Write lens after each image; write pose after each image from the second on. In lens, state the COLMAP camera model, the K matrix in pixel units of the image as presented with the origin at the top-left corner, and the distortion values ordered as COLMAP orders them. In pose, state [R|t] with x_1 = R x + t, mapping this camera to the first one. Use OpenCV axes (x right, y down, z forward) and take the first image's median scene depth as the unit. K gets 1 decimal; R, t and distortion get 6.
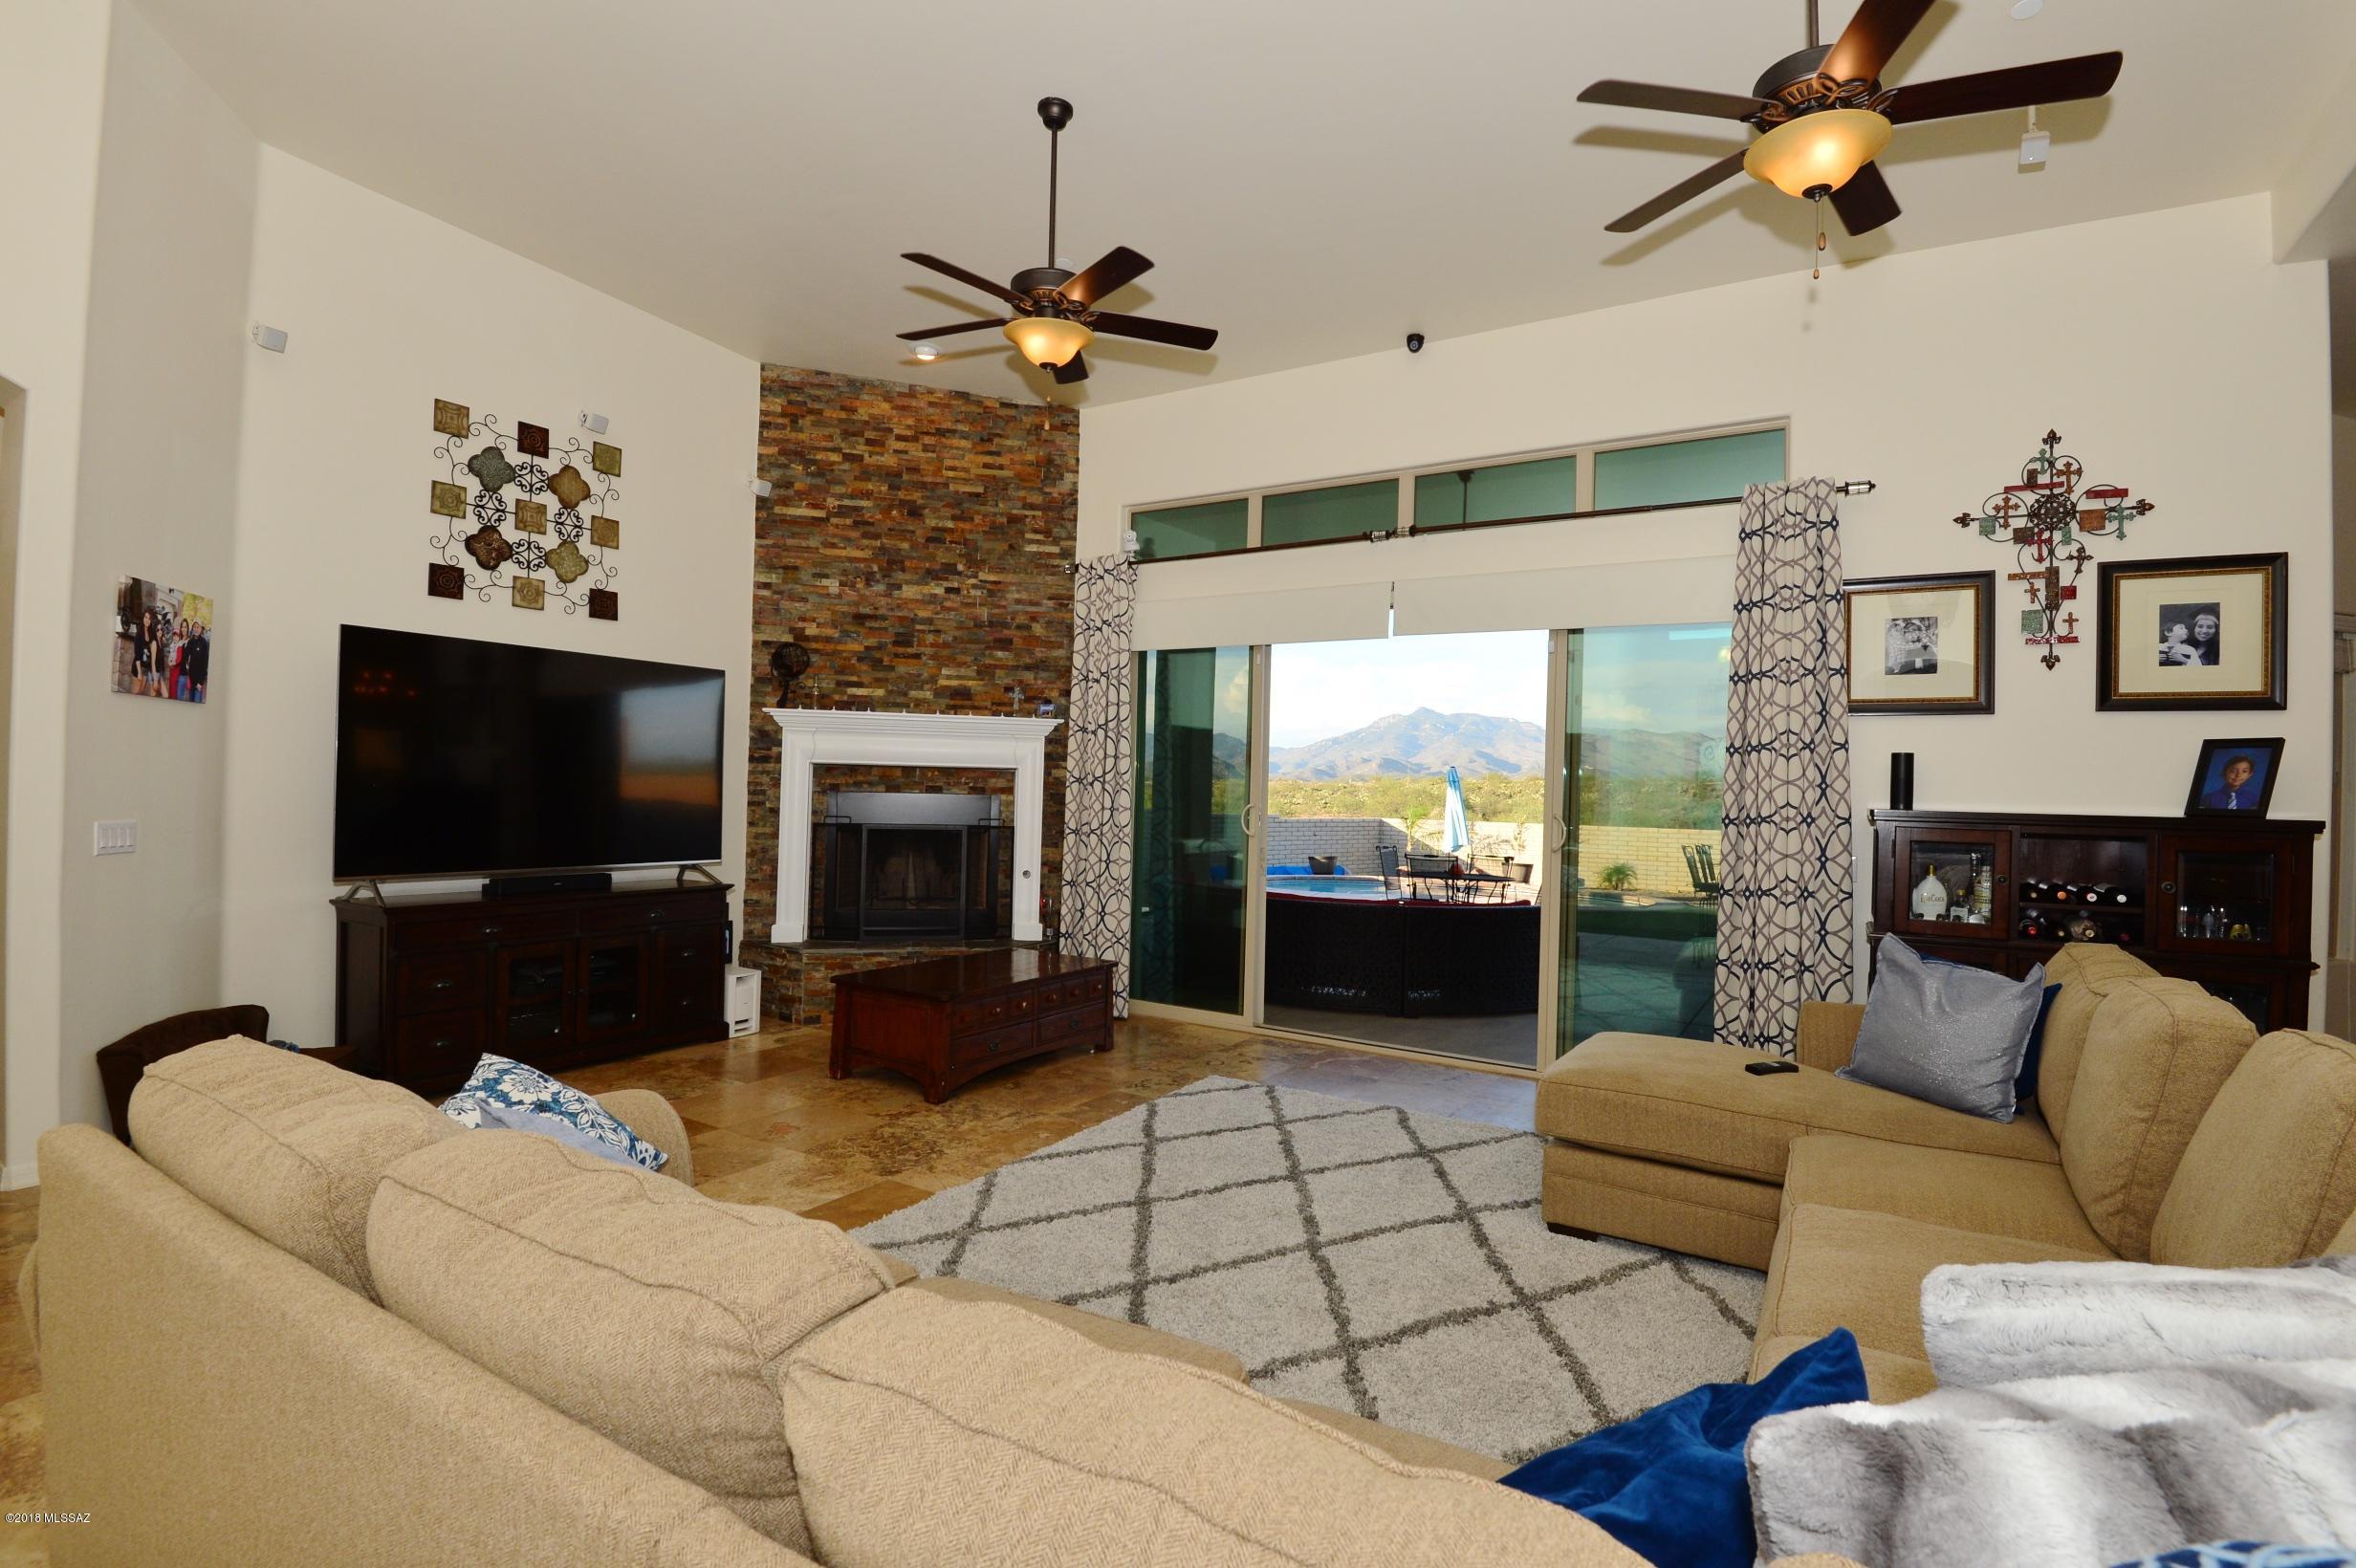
lens RADIAL K [[1093.3, 0, 1166.0], [0, 1093.3, 793.2], [0, 0, 1]] dist [-0.015579, -0.017130]
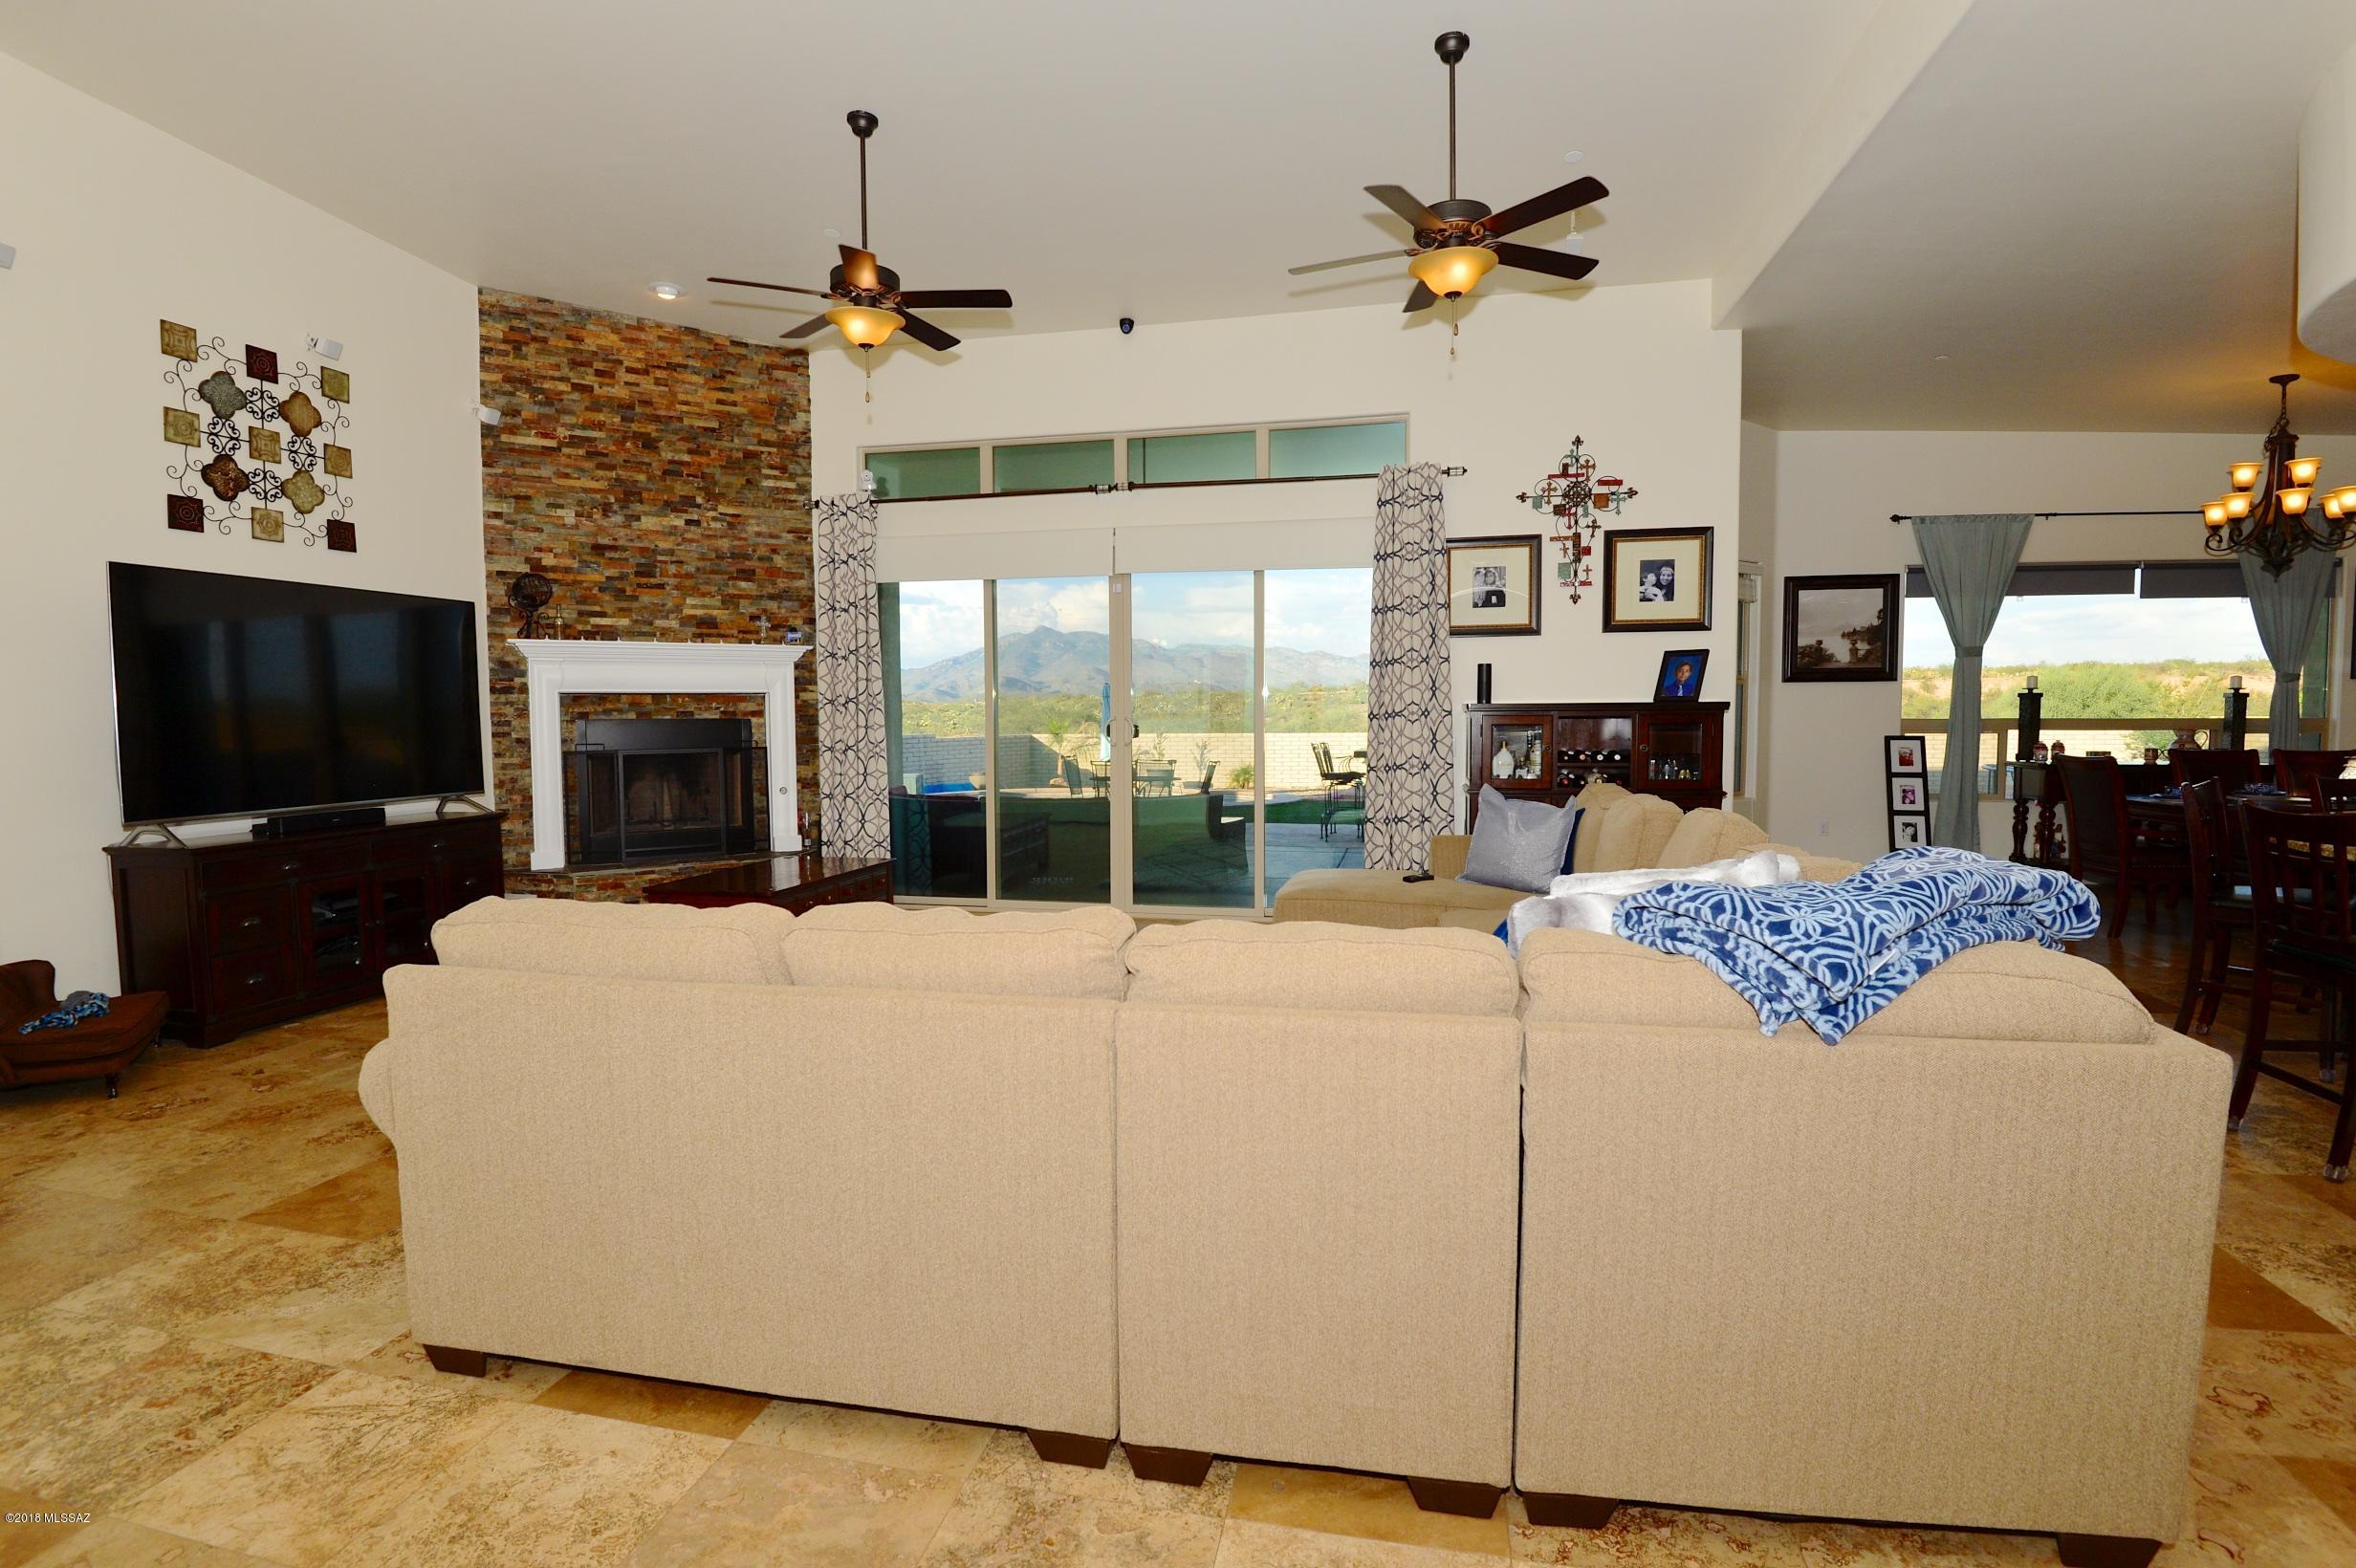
lens RADIAL K [[1093.3, 0, 1156.3], [0, 1093.3, 798.5], [0, 0, 1]] dist [-0.015579, -0.017130]
pose [[0.944919, -0.056927, 0.322315, -0.166945], [0.031628, 0.996031, 0.083195, 0.005086], [-0.325772, -0.068419, 0.942969, -0.185967]]
